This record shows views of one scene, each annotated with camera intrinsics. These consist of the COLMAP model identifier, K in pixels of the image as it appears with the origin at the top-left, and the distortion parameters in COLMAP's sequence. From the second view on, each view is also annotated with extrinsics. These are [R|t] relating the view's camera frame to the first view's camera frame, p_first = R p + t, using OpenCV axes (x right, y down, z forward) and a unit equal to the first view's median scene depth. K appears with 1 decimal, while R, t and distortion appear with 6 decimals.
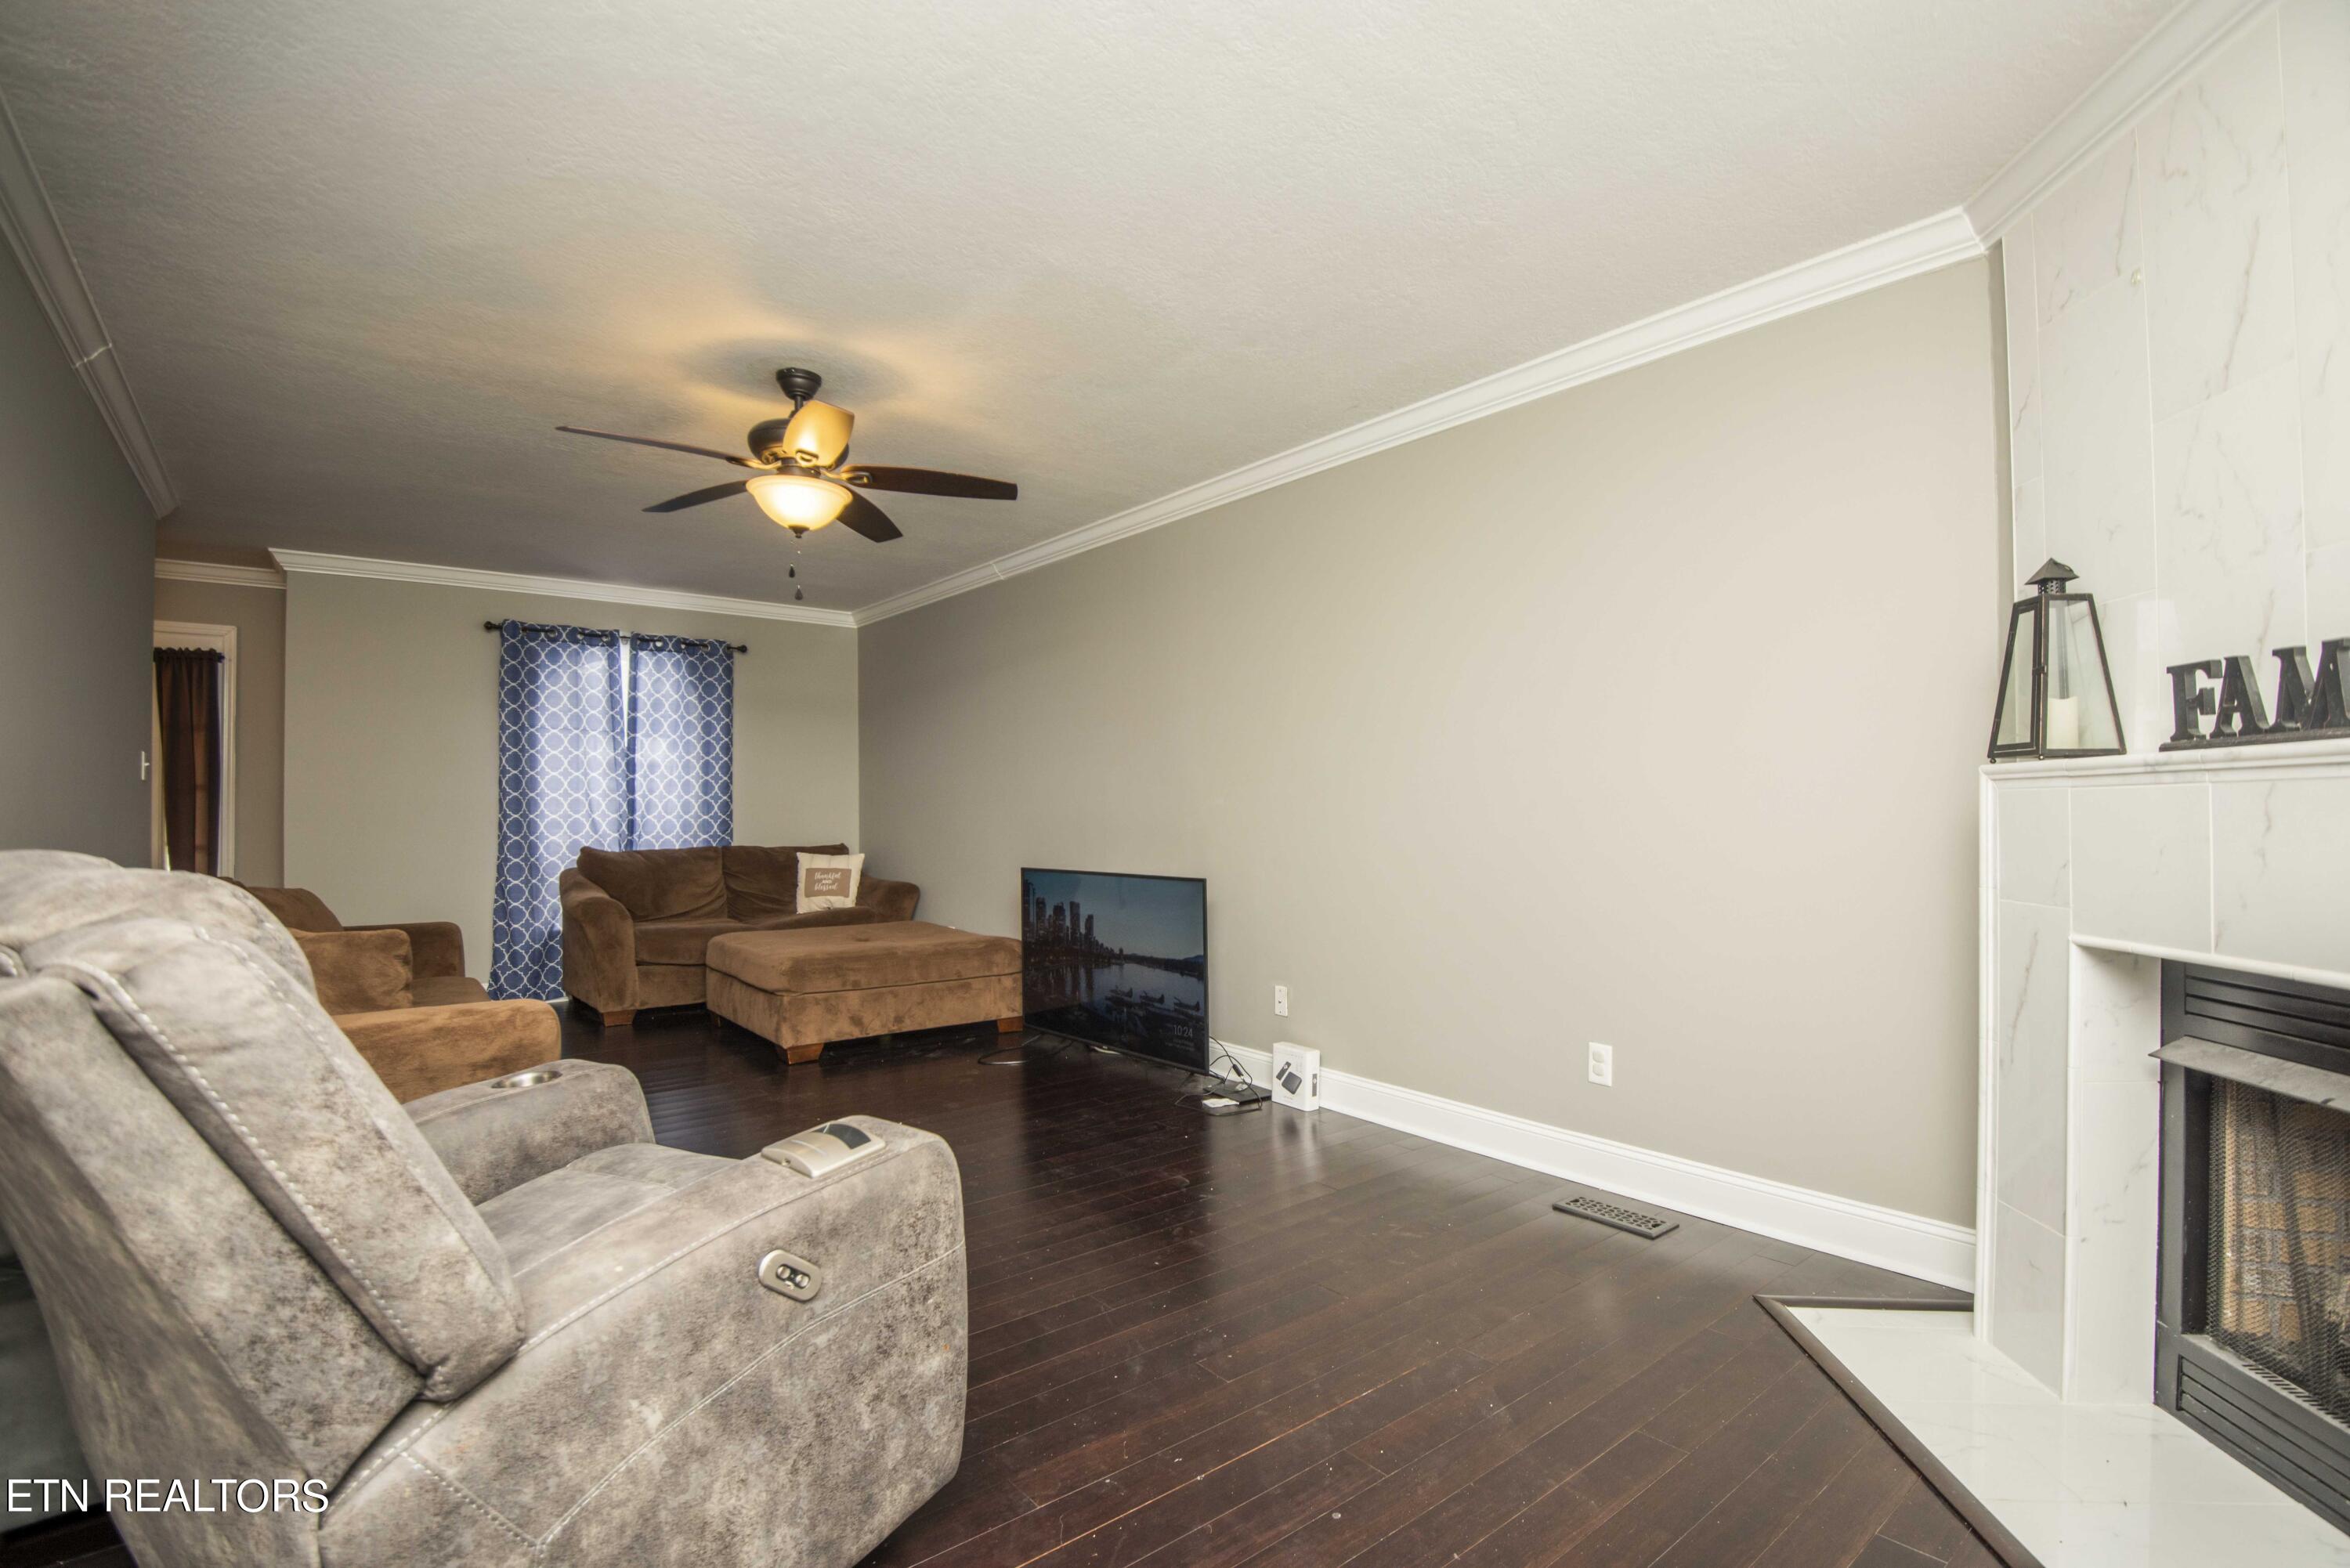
lens RADIAL K [[1081.8, 0, 1174.7], [0, 1081.8, 795.7], [0, 0, 1]] dist [-0.017982, -0.011440]
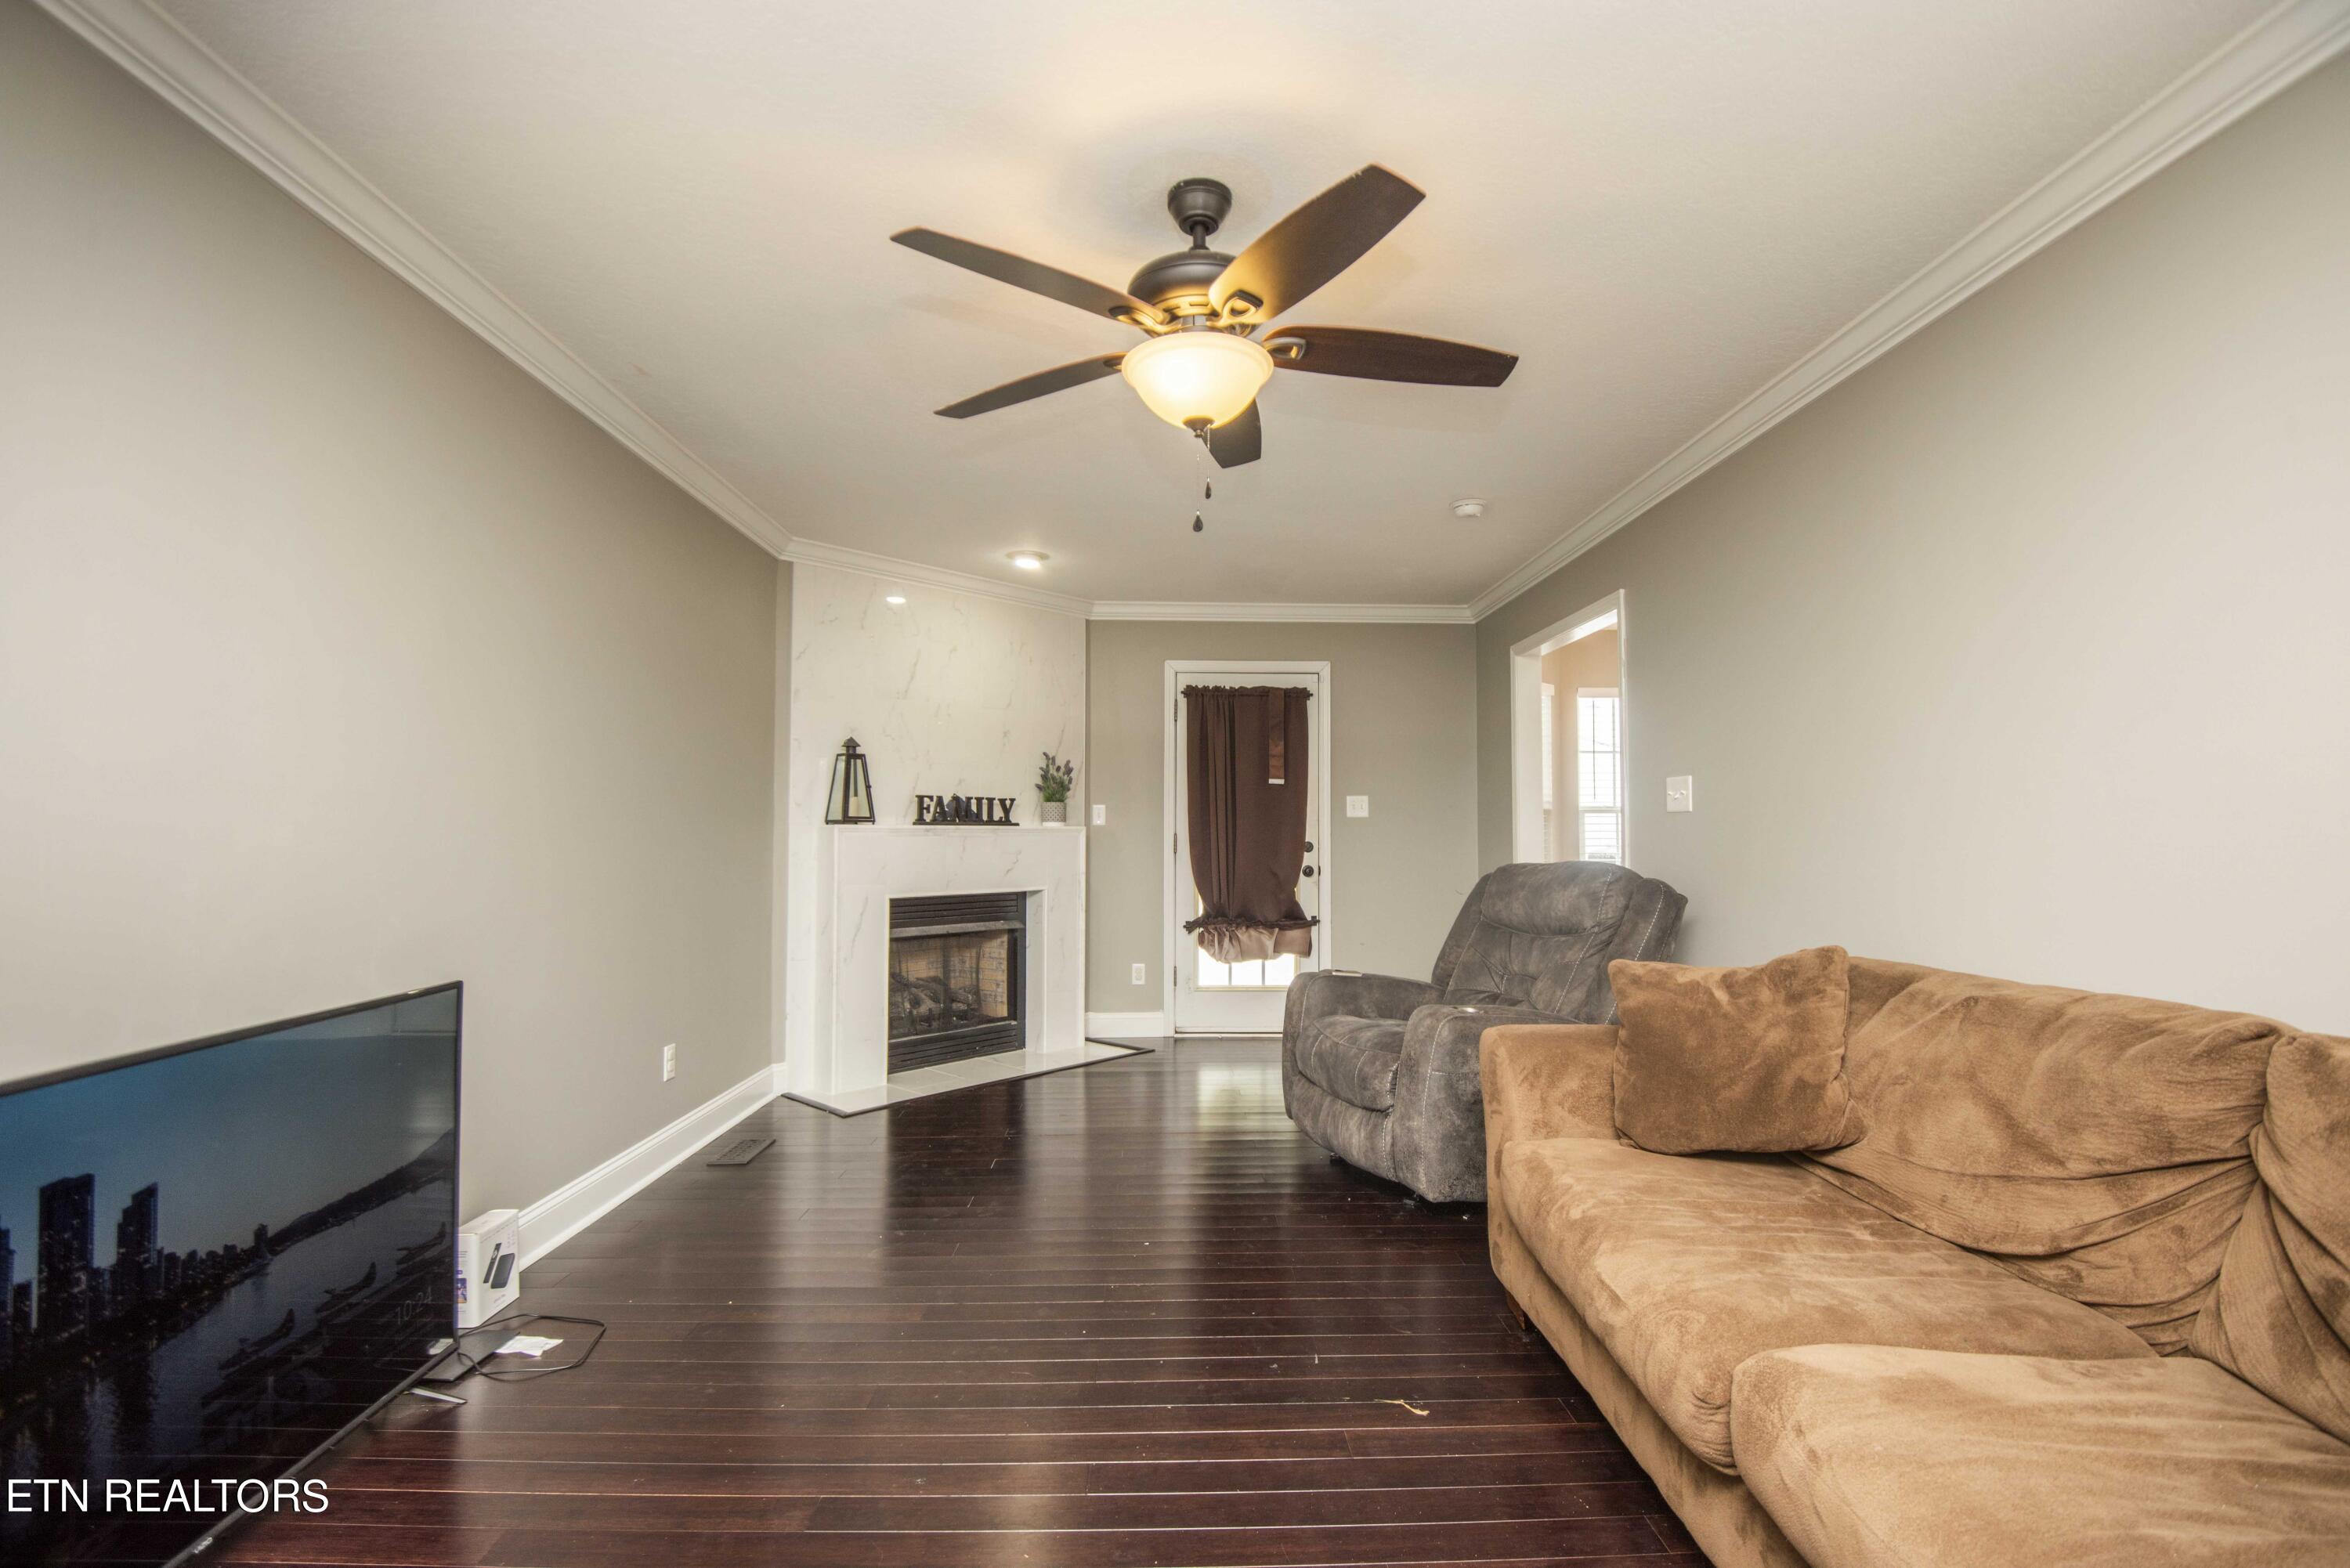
lens RADIAL K [[1081.8, 0, 1184.7], [0, 1081.8, 777.8], [0, 0, 1]] dist [-0.017982, -0.011440]
pose [[-0.799312, 0.036158, 0.599828, -0.578135], [-0.004434, 0.997806, -0.066057, 0.008897], [-0.600900, -0.055460, -0.797398, 1.203756]]
